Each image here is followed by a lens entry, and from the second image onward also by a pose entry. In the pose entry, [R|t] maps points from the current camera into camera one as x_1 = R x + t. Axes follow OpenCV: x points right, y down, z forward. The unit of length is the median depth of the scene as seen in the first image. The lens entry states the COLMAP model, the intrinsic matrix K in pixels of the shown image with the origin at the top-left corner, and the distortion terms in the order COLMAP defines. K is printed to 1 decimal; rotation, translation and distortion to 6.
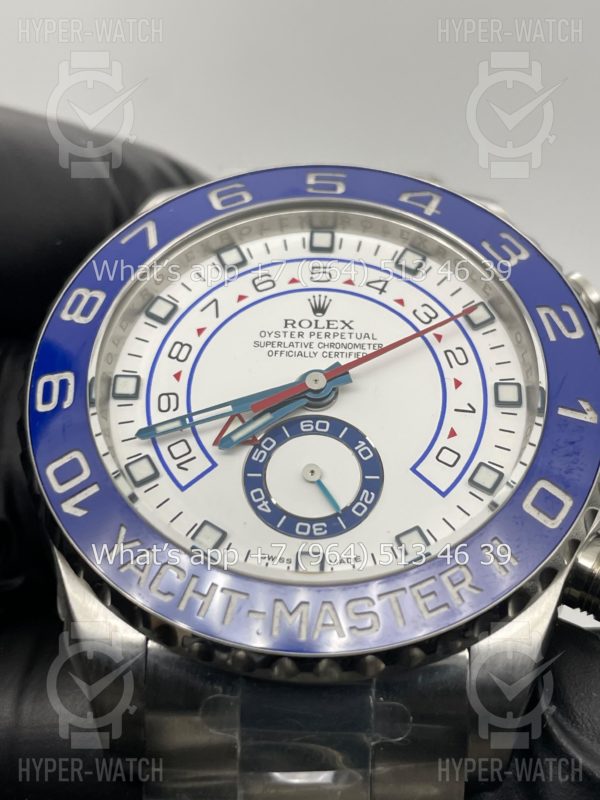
lens RADIAL K [[1263.9, 0, 304.2], [0, 1263.9, 396.3], [0, 0, 1]] dist [0.112590, 0.000000]
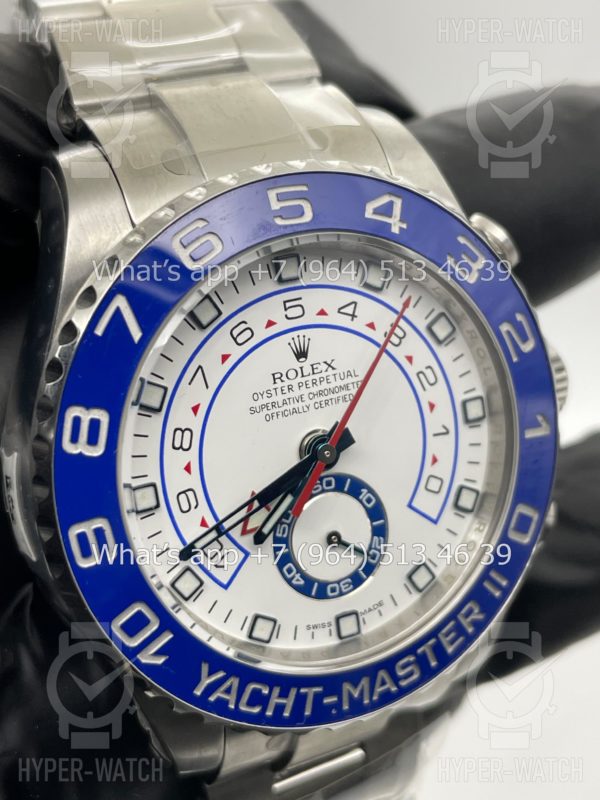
lens RADIAL K [[1263.9, 0, 307.6], [0, 1263.9, 398.0], [0, 0, 1]] dist [0.112590, 0.000000]
pose [[0.873943, -0.259231, 0.411124, -0.407346], [-0.071601, 0.767985, 0.636452, -0.686622], [-0.480725, -0.585660, 0.652614, 0.352674]]
